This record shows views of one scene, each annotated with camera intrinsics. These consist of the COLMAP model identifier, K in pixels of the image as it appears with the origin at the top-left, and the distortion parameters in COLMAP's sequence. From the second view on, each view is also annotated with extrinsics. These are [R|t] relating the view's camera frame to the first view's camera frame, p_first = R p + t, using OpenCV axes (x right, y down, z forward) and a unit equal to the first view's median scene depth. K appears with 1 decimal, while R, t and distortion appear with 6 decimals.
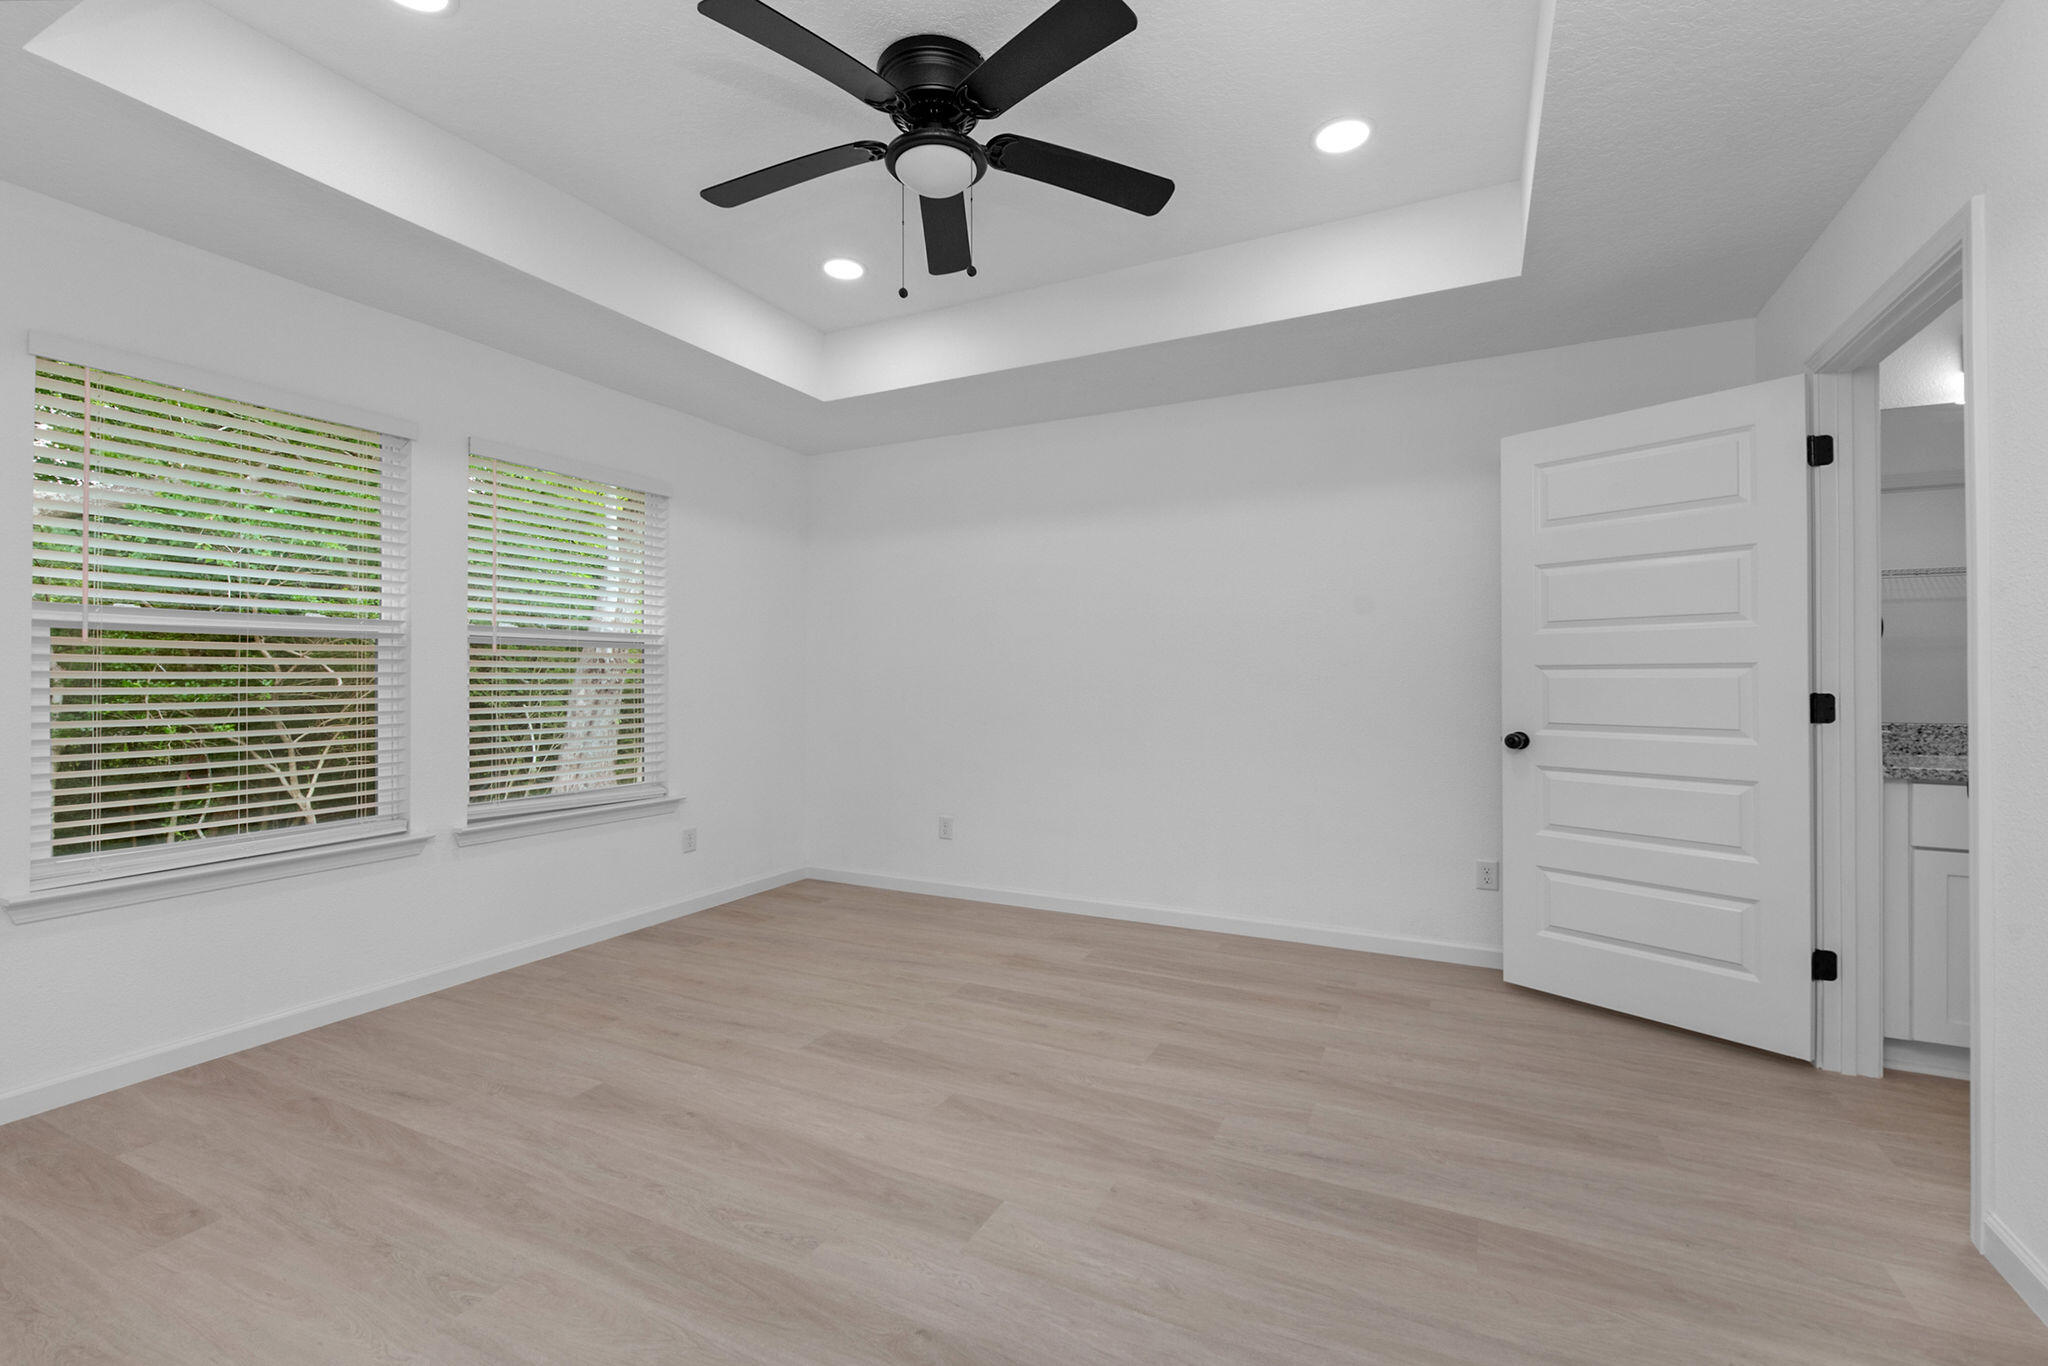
lens RADIAL K [[859.1, 0, 1108.3], [0, 859.1, 680.6], [0, 0, 1]] dist [0.010051, 0.000087]
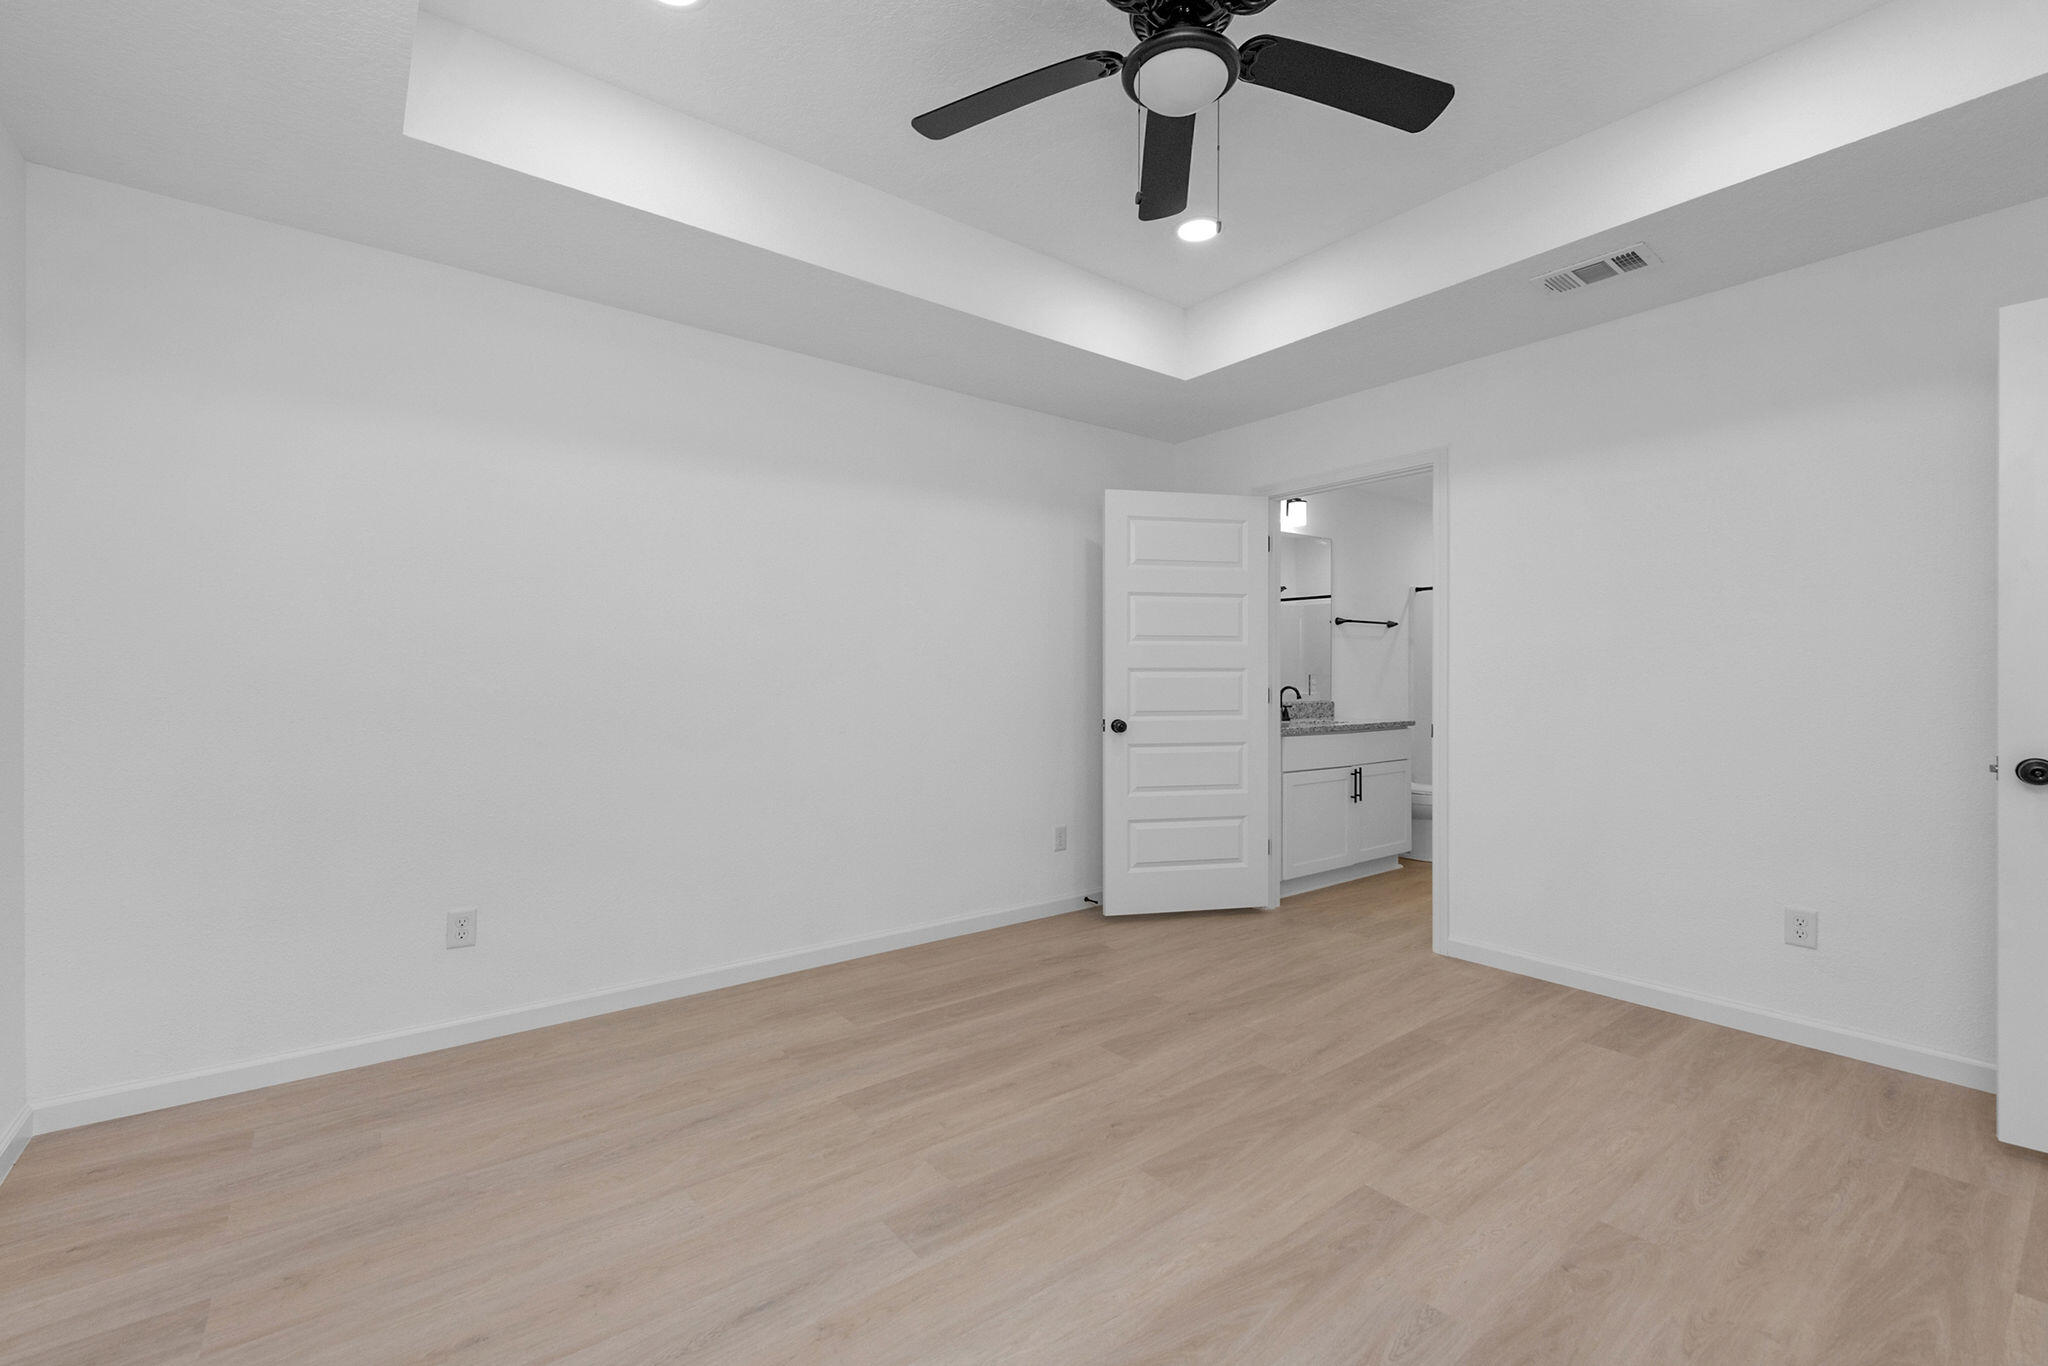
lens RADIAL K [[859.7, 0, 1005.1], [0, 859.7, 689.5], [0, 0, 1]] dist [0.002716, 0.000166]
pose [[0.475598, -0.009350, 0.879613, -0.882790], [0.001305, 0.999950, 0.009924, 0.001761], [-0.879662, -0.003572, 0.475586, 0.644693]]
